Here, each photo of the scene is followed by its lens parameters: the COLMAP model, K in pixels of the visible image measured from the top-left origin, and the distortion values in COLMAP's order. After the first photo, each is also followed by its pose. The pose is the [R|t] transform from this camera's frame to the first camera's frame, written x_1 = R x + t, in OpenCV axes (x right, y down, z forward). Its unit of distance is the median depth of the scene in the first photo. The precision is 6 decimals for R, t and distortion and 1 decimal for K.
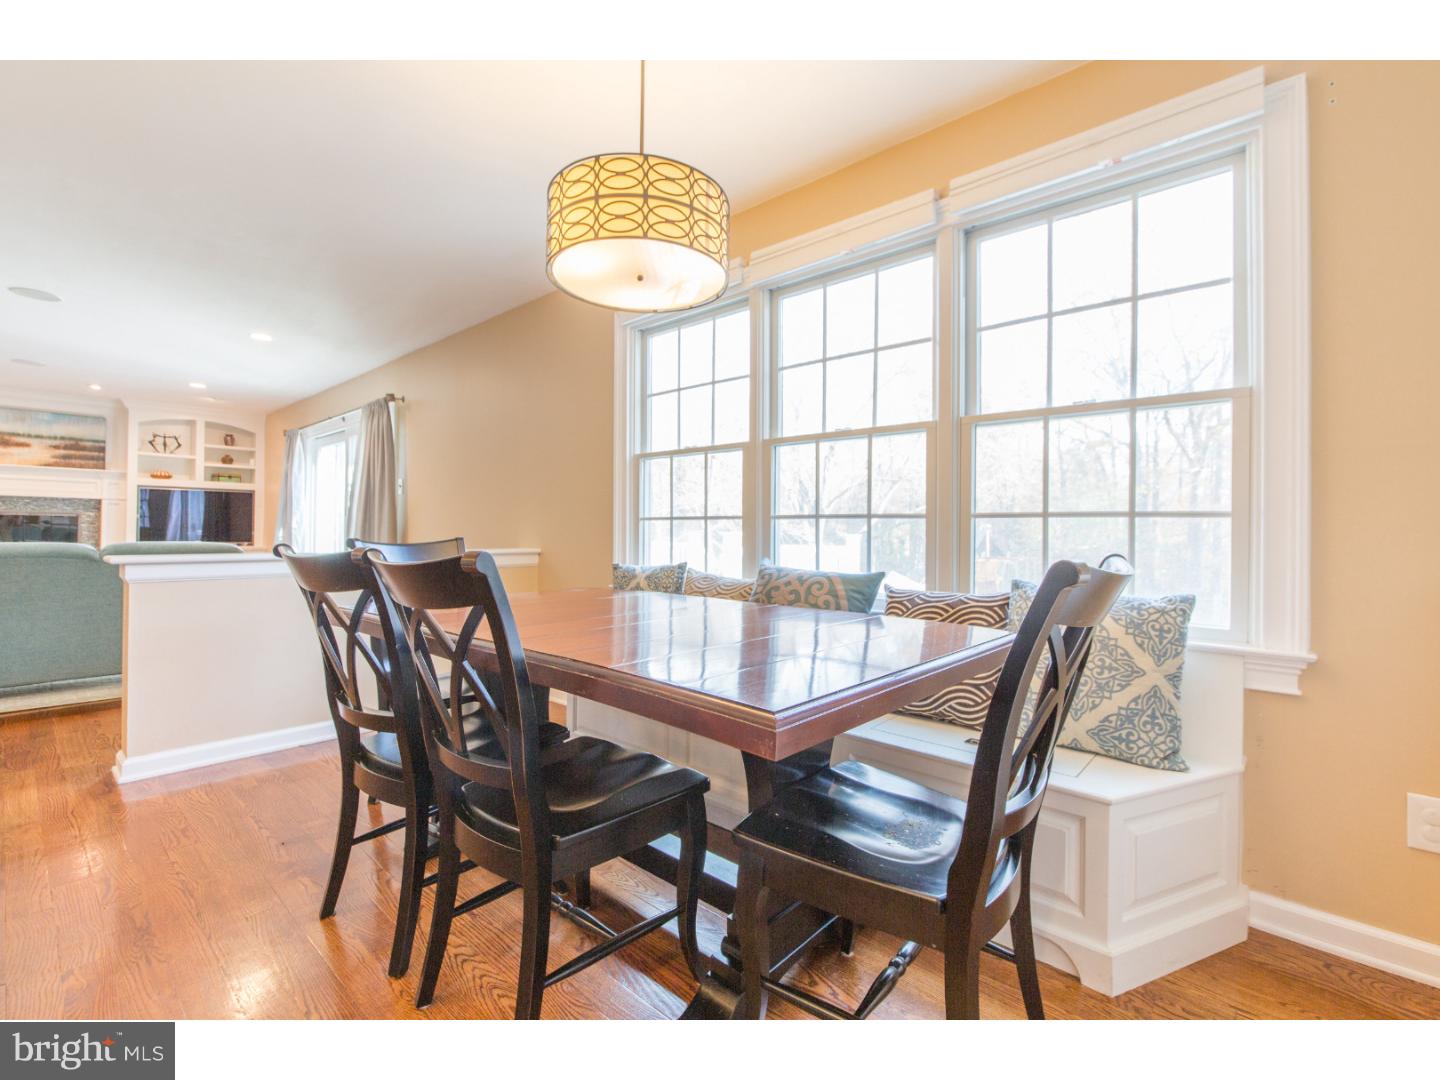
lens RADIAL K [[640.1, 0, 728.7], [0, 640.1, 527.8], [0, 0, 1]] dist [-0.005037, -0.000839]
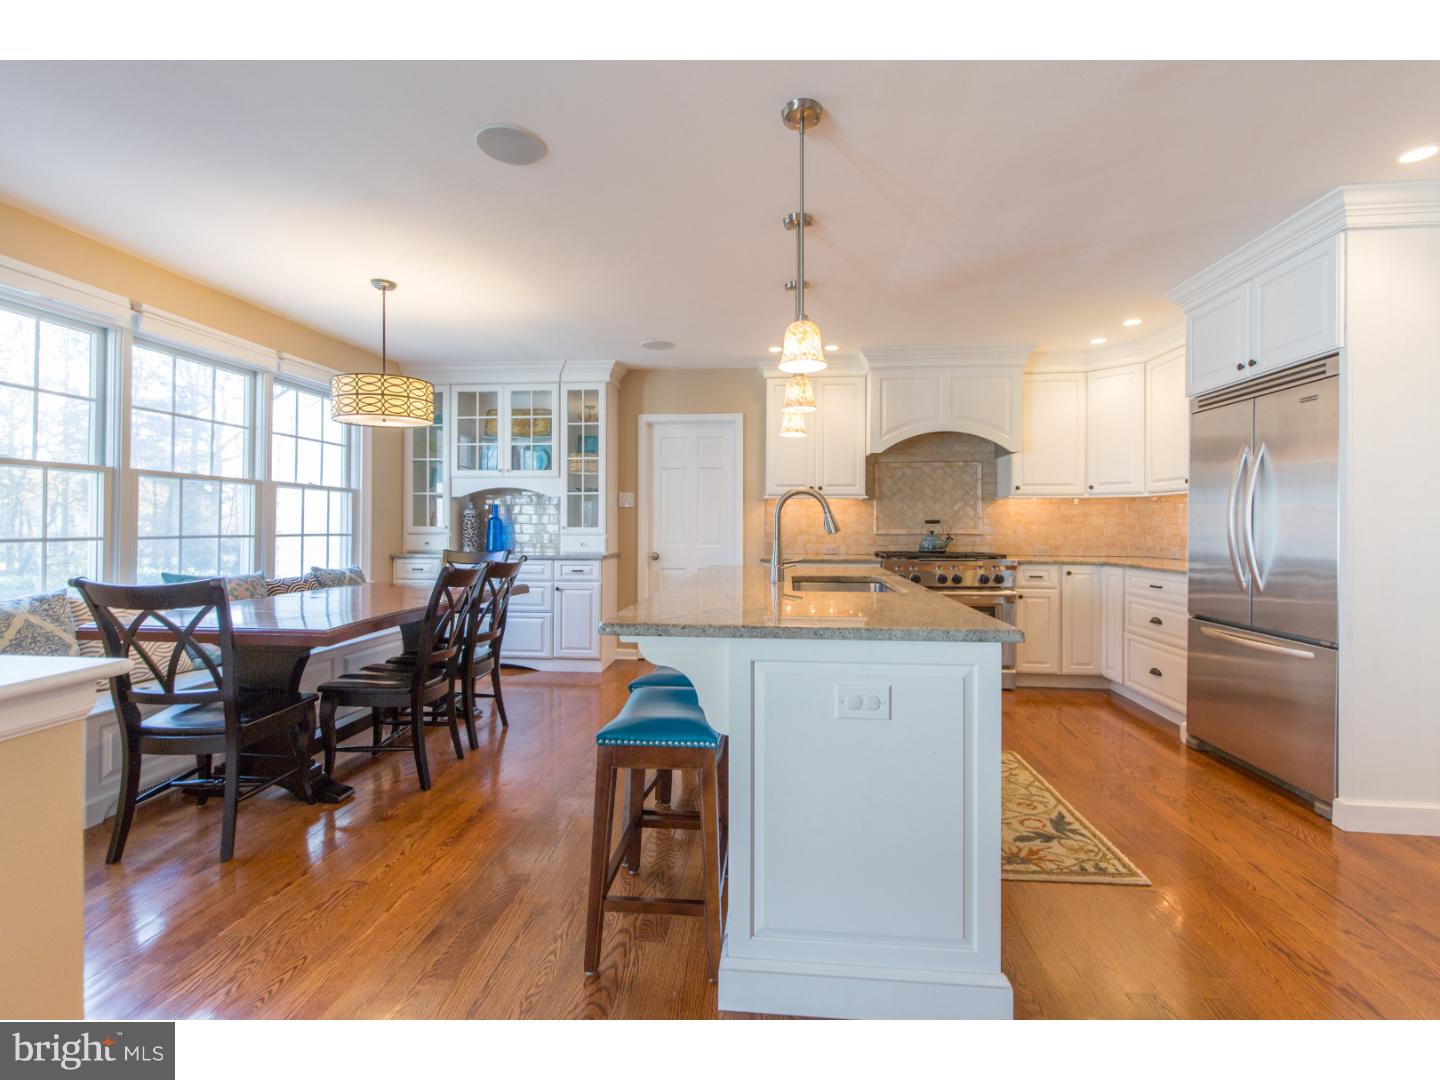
lens RADIAL K [[640.1, 0, 730.4], [0, 640.1, 525.6], [0, 0, 1]] dist [-0.005037, -0.000839]
pose [[-0.594671, -0.011797, 0.803883, -0.885388], [-0.014287, 0.999890, 0.004105, -0.035798], [-0.803842, -0.009044, -0.594774, 0.495221]]
